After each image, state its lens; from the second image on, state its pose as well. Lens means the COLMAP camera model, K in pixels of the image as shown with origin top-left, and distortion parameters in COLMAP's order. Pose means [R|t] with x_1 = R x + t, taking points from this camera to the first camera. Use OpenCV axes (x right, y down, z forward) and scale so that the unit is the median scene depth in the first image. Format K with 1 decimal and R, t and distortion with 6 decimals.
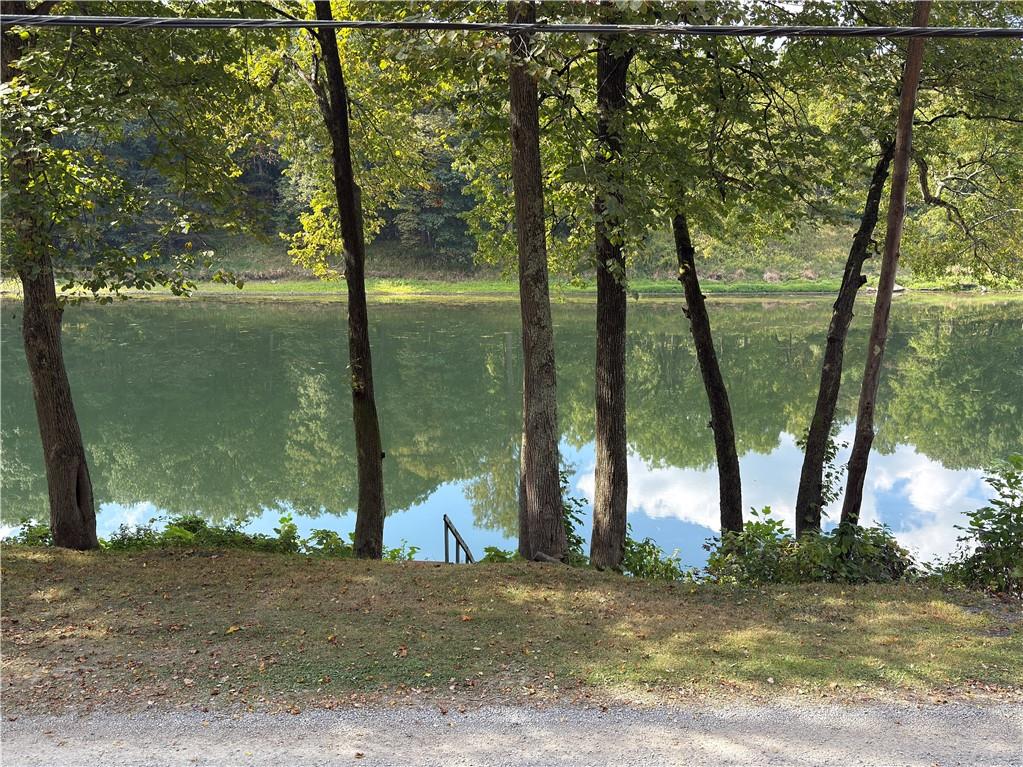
lens RADIAL K [[990.9, 0, 520.6], [0, 990.9, 402.3], [0, 0, 1]] dist [0.099205, 0.000000]
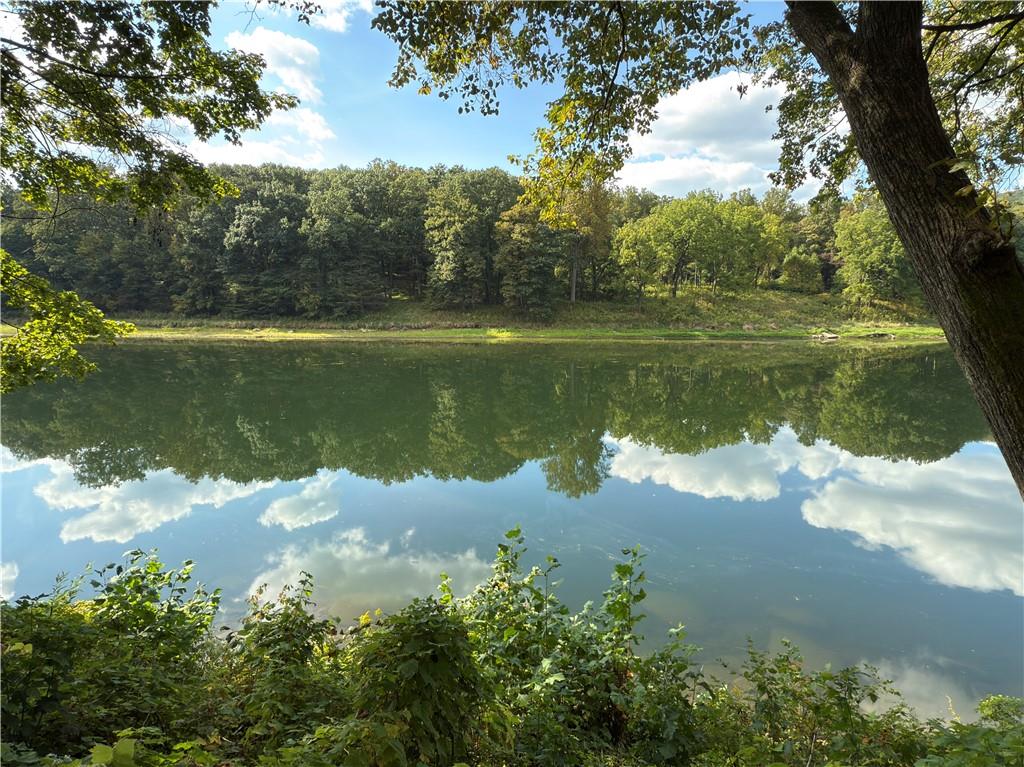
lens RADIAL K [[578.9, 0, 515.0], [0, 578.9, 382.7], [0, 0, 1]] dist [0.008060, 0.000504]
pose [[0.996811, 0.008001, -0.079396, -0.029615], [-0.011773, 0.998819, -0.047146, 0.002946], [0.078925, 0.047930, 0.995728, 0.101992]]
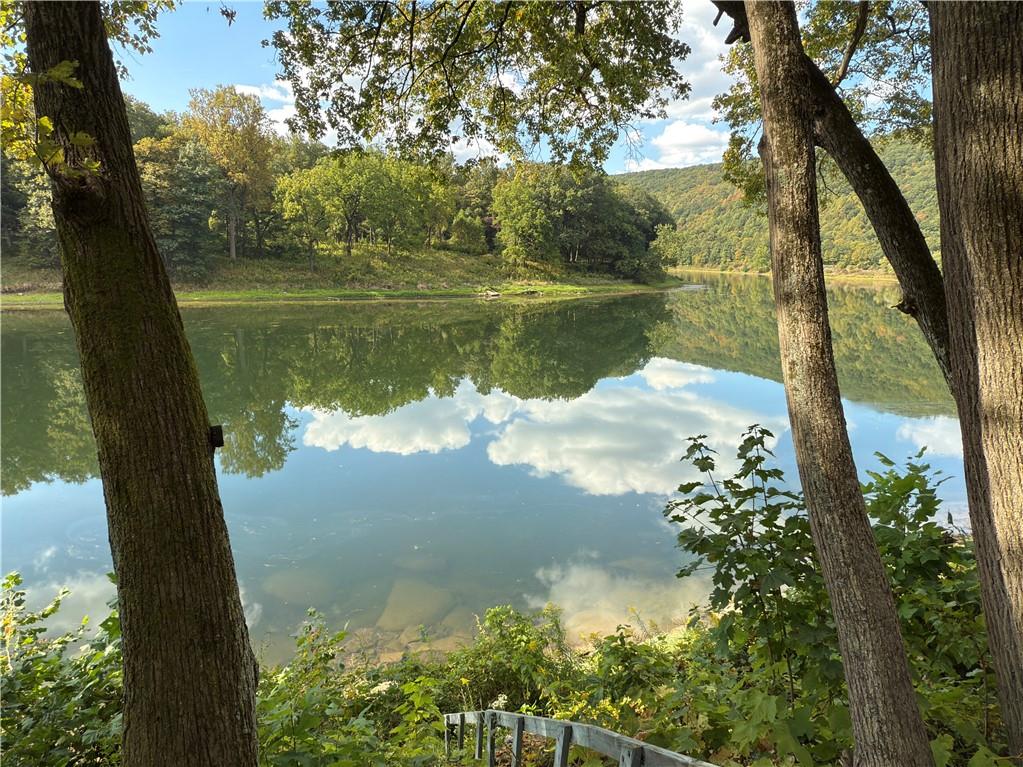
lens RADIAL K [[590.2, 0, 516.7], [0, 590.2, 386.4], [0, 0, 1]] dist [-0.004514, 0.001353]
pose [[0.905012, -0.079728, 0.417847, -0.011722], [0.069646, 0.996795, 0.039350, 0.002904], [-0.419645, -0.006511, 0.907665, 0.102578]]
